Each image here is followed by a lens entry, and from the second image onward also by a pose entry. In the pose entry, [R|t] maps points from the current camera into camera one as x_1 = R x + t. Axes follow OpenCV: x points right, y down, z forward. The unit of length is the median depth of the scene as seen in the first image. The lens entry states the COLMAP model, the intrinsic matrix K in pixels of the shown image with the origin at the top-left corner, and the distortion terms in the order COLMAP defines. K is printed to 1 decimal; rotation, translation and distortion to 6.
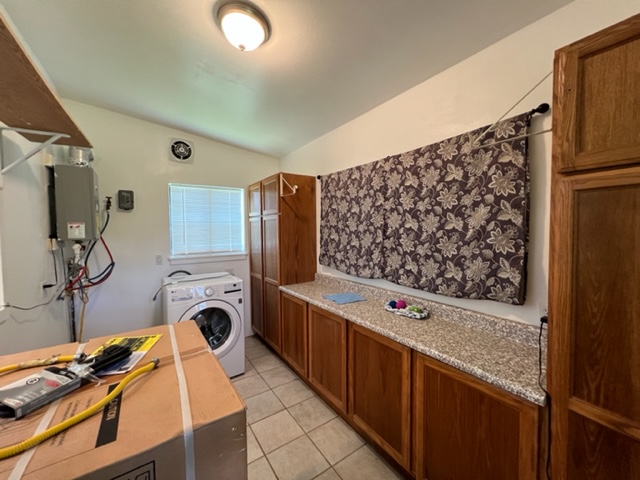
lens RADIAL K [[256.8, 0, 318.8], [0, 256.8, 238.6], [0, 0, 1]] dist [-0.001436, 0.000208]
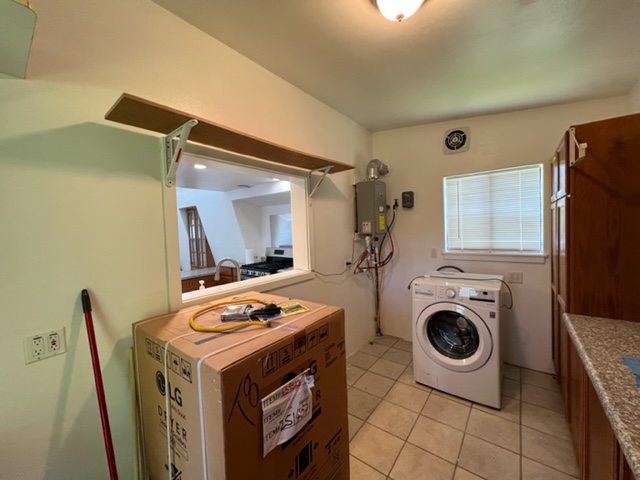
lens RADIAL K [[256.8, 0, 318.8], [0, 256.8, 238.6], [0, 0, 1]] dist [-0.001436, 0.000208]
pose [[0.305049, 0.035697, -0.951667, 0.291394], [-0.001775, 0.999317, 0.036916, -0.017958], [0.952335, -0.009572, 0.304904, 0.290179]]
